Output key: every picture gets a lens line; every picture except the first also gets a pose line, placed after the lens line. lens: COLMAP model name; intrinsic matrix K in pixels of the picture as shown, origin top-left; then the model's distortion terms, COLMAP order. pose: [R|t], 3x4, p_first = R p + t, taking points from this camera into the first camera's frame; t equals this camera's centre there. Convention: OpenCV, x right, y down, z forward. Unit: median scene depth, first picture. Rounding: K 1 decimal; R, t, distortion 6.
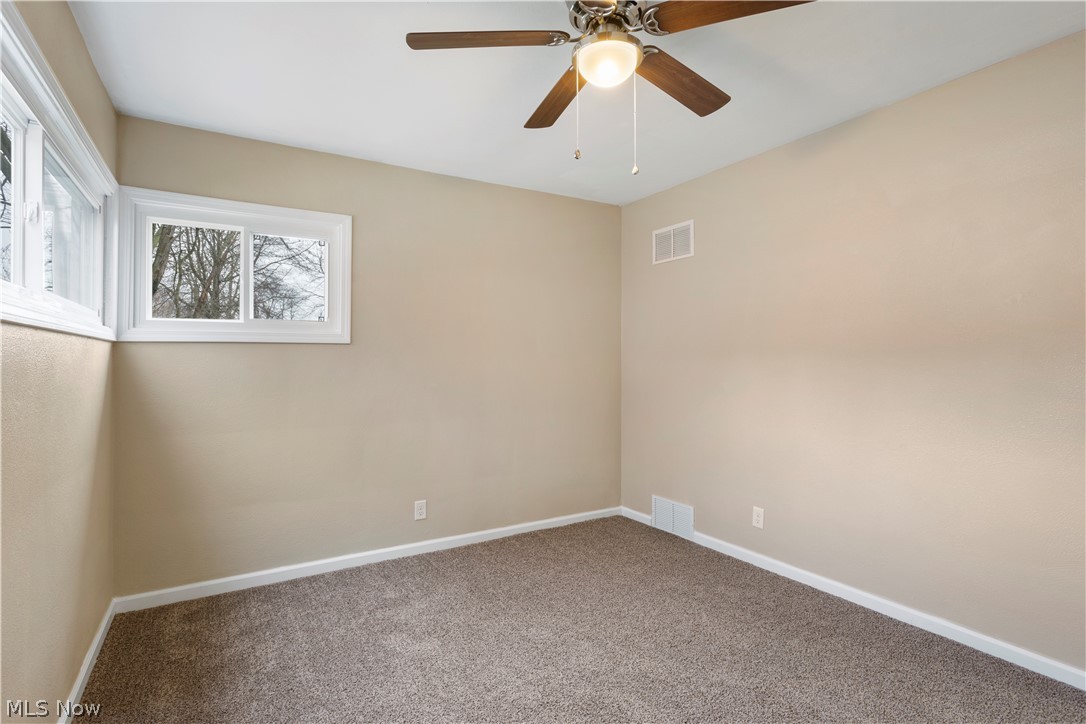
lens RADIAL K [[523.8, 0, 543.0], [0, 523.8, 360.6], [0, 0, 1]] dist [0.002250, -0.001244]
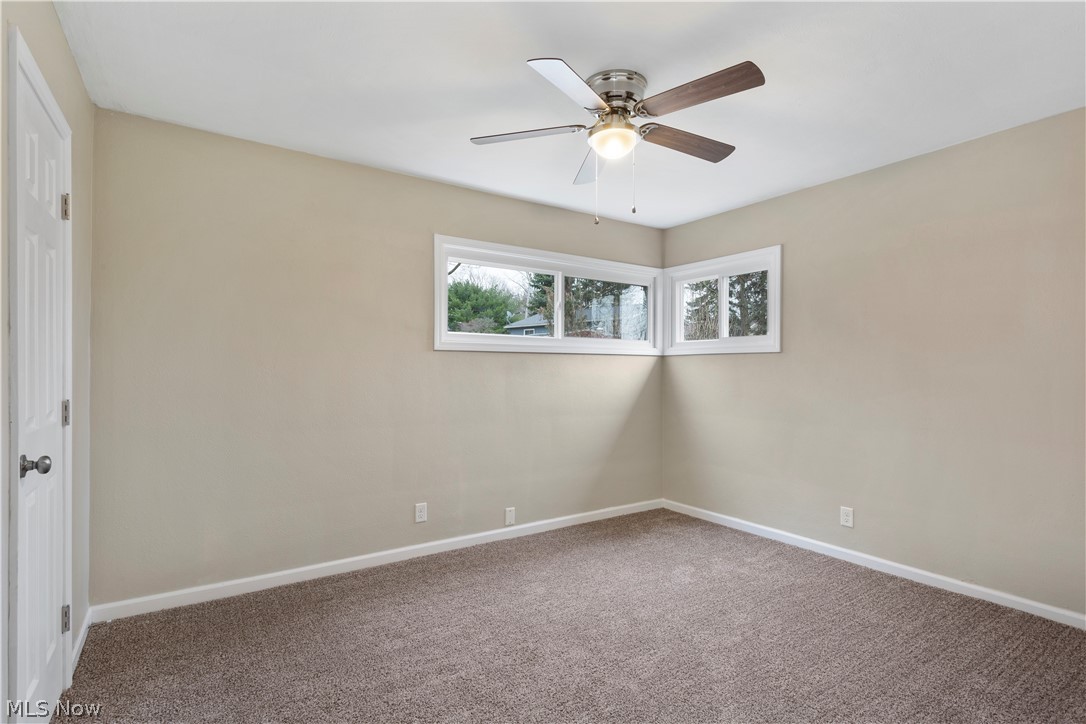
lens RADIAL K [[523.8, 0, 553.4], [0, 523.8, 363.2], [0, 0, 1]] dist [0.002250, -0.001244]
pose [[0.073632, -0.008268, -0.997251, 0.909323], [-0.004566, 0.999952, -0.008628, 0.006519], [0.997275, 0.005189, 0.073590, 0.468719]]
